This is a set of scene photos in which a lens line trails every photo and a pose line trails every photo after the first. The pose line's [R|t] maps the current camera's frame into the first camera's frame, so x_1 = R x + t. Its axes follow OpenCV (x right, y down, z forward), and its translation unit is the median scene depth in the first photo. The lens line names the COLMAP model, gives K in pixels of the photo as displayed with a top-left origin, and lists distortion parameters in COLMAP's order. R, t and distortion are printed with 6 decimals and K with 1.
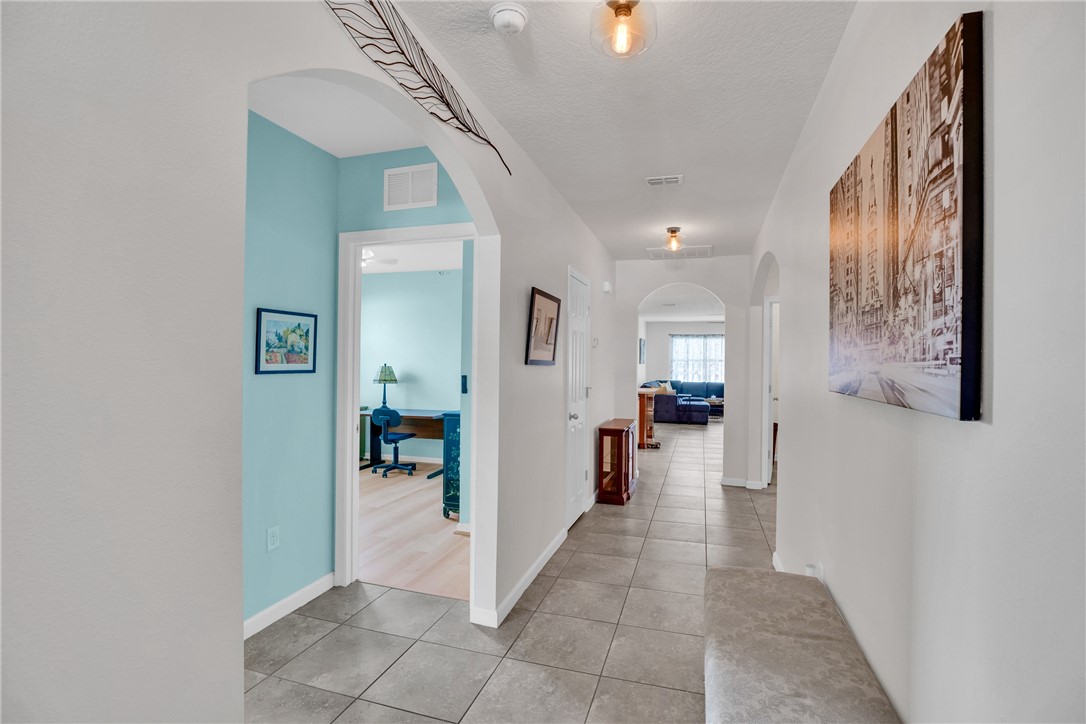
lens RADIAL K [[499.3, 0, 548.1], [0, 499.3, 358.9], [0, 0, 1]] dist [-0.046370, 0.015318]
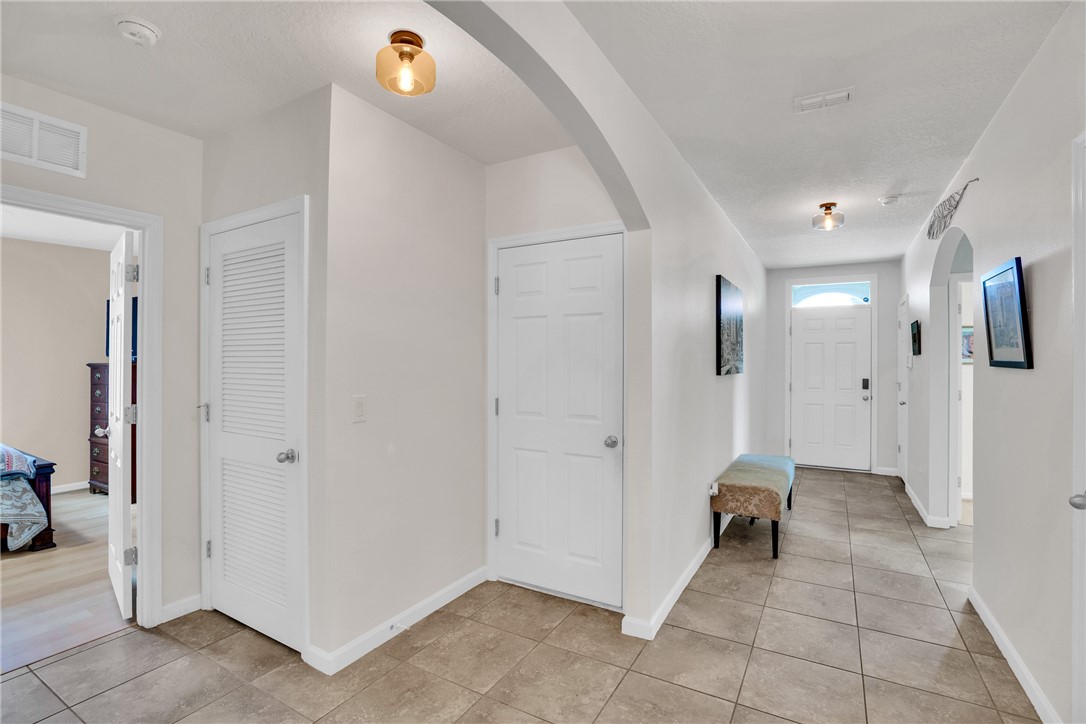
lens RADIAL K [[499.3, 0, 548.1], [0, 499.3, 358.9], [0, 0, 1]] dist [-0.046370, 0.015318]
pose [[-0.975314, -0.010626, 0.220568, 0.504816], [-0.012126, 0.999912, -0.005447, 0.012652], [-0.220490, -0.007987, -0.975356, 1.939859]]
